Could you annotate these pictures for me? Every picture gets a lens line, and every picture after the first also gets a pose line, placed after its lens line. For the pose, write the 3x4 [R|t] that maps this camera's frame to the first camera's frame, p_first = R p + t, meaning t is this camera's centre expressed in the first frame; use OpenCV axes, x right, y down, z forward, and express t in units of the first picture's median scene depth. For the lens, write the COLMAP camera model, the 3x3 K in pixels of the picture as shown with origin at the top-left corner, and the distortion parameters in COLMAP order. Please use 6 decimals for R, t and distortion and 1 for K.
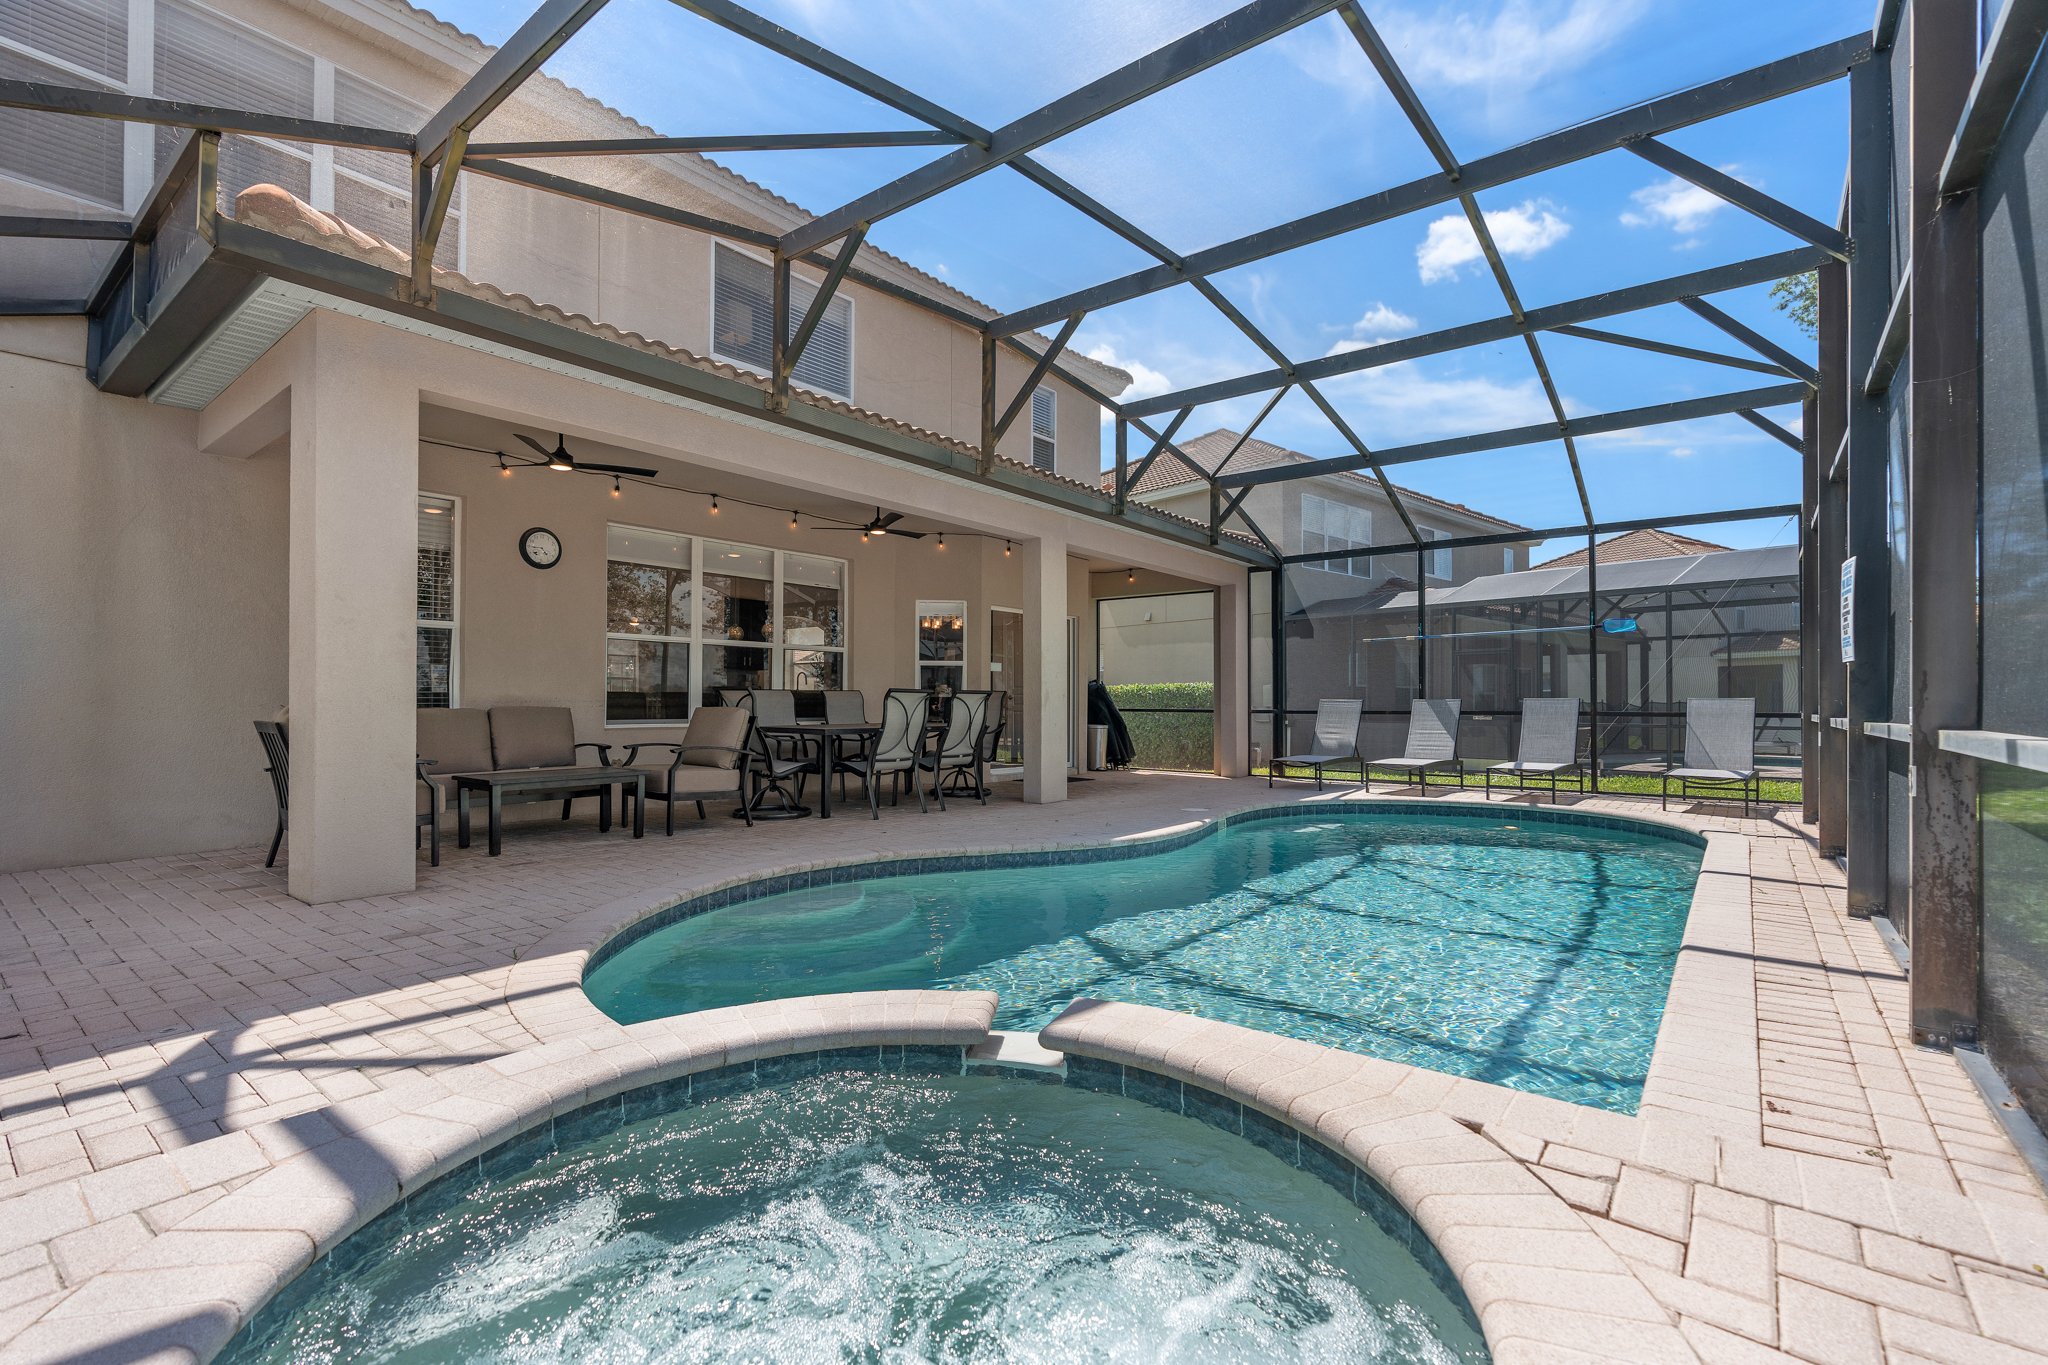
lens RADIAL K [[913.2, 0, 1021.5], [0, 913.2, 694.9], [0, 0, 1]] dist [-0.003416, -0.000343]
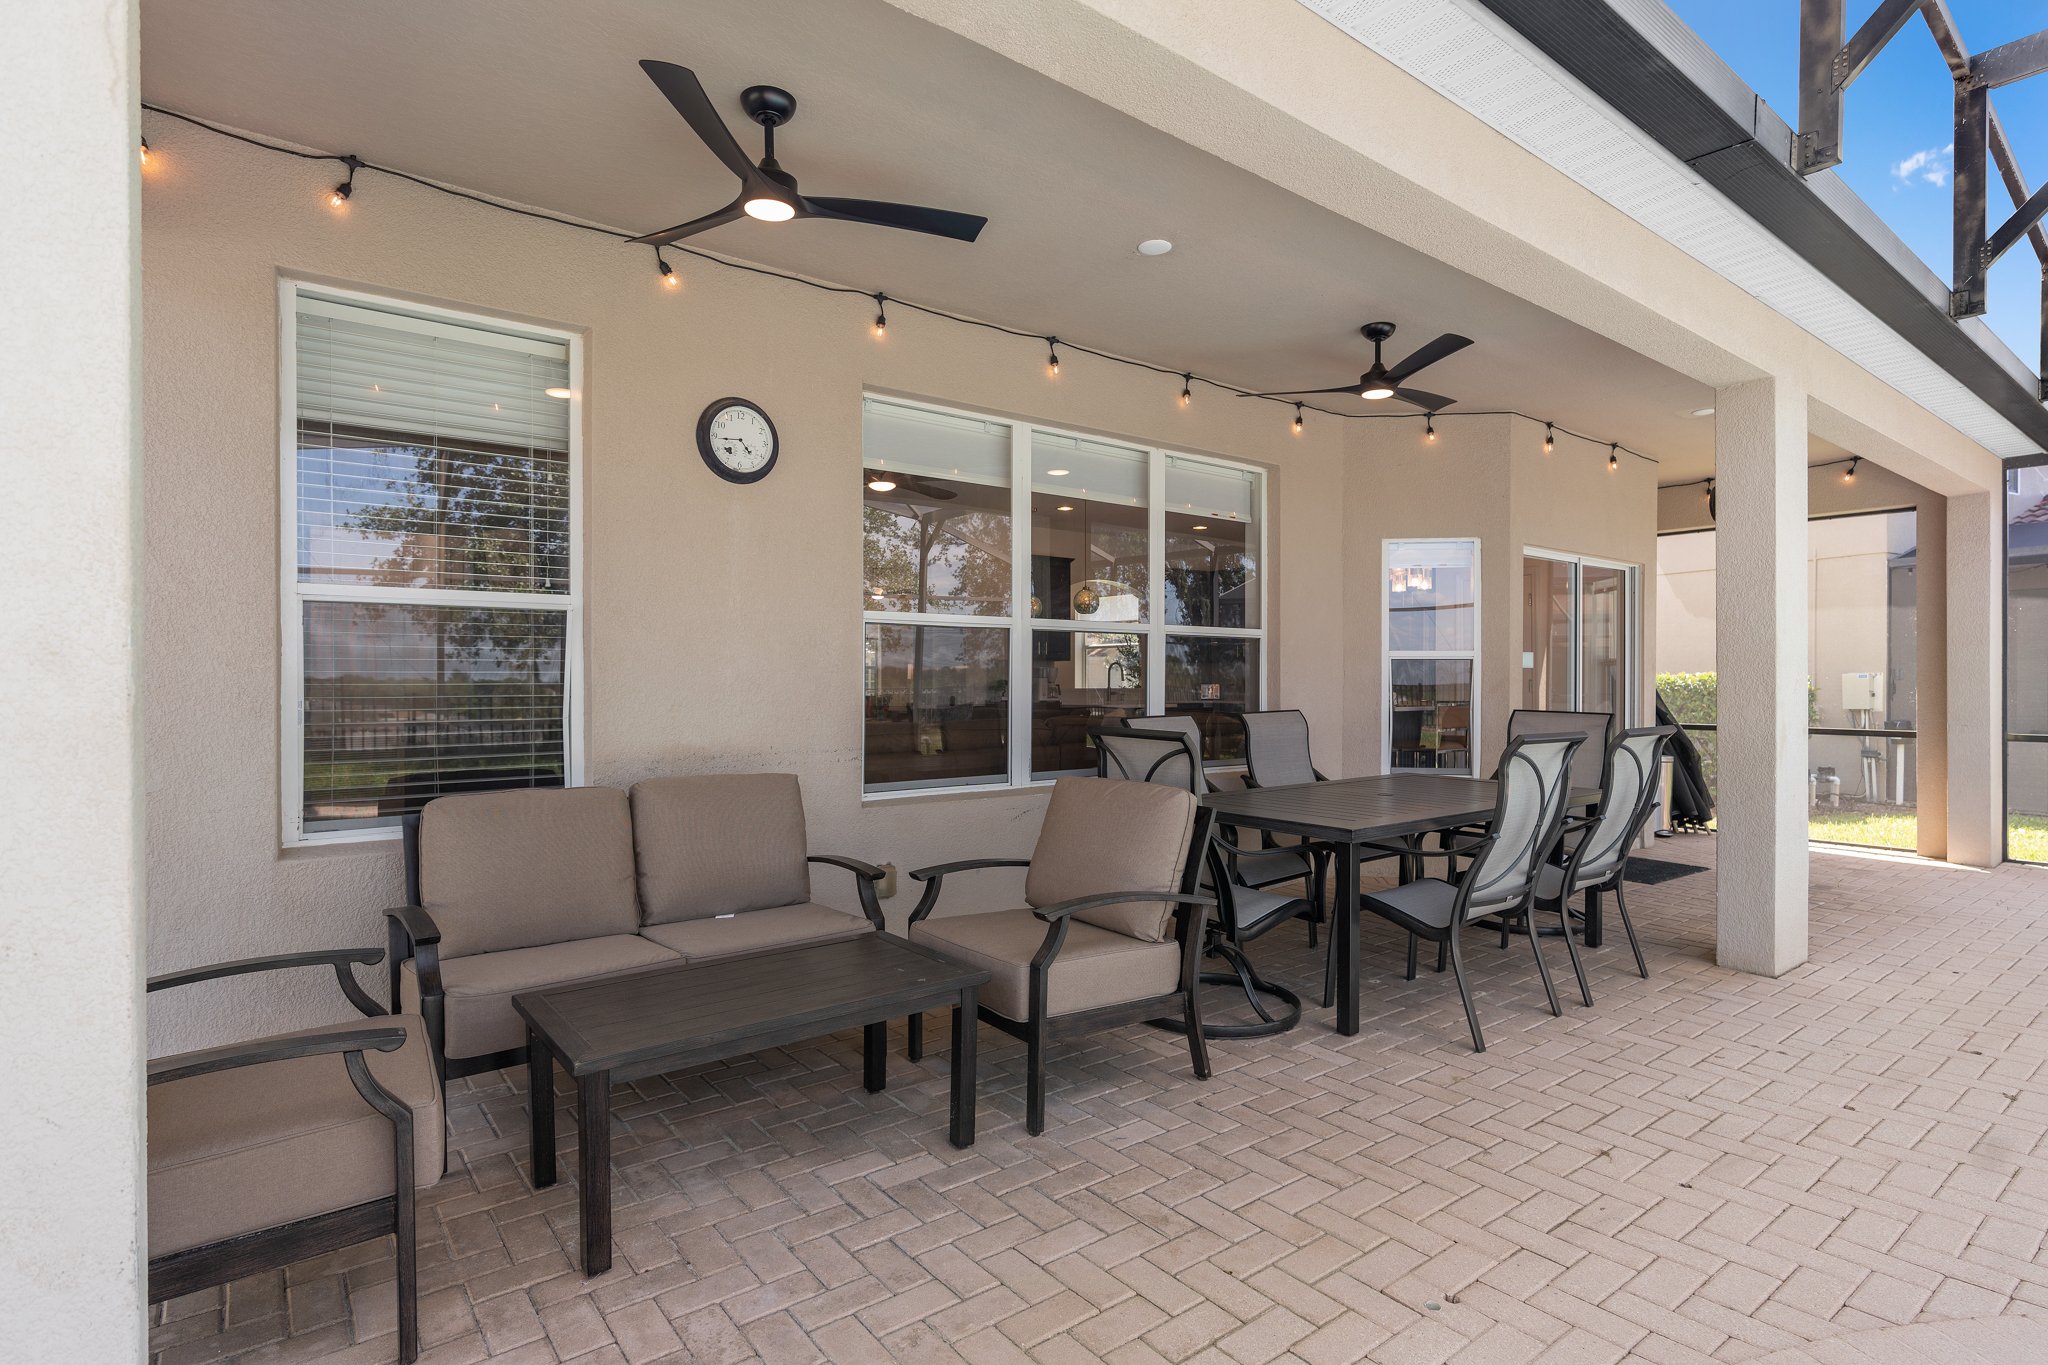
lens RADIAL K [[1026.7, 0, 1024.2], [0, 1026.7, 688.1], [0, 0, 1]] dist [-0.000094, 0.000028]
pose [[0.970695, -0.001682, -0.240309, -0.256210], [0.005016, 0.999899, 0.013265, -0.037174], [0.240262, -0.014081, 0.970606, 0.520113]]
